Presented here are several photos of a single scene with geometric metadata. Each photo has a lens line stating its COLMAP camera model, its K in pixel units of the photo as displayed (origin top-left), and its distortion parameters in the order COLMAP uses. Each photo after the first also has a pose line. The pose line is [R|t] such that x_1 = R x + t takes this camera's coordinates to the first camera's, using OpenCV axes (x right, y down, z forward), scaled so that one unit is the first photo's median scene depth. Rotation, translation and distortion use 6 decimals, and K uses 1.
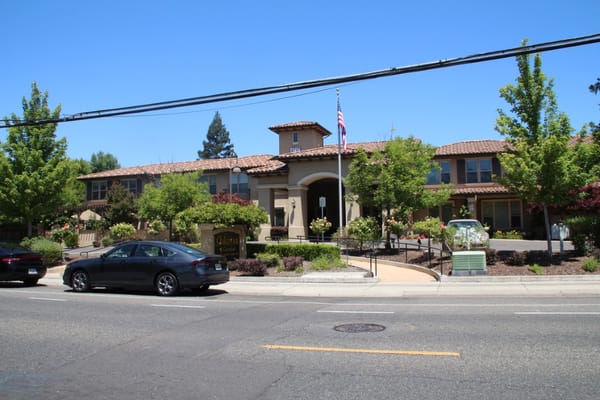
lens RADIAL K [[494.2, 0, 300.0], [0, 494.2, 200.0], [0, 0, 1]] dist [-0.174372, 0.121320]
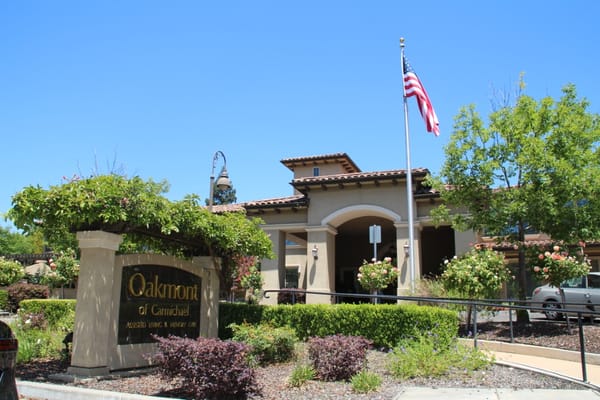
lens RADIAL K [[494.2, 0, 300.0], [0, 494.2, 200.0], [0, 0, 1]] dist [-0.174372, 0.121320]
pose [[0.999407, 0.024166, -0.024537, -0.018720], [-0.027714, 0.987296, -0.156456, 0.040942], [0.020444, 0.157044, 0.987380, 0.353622]]
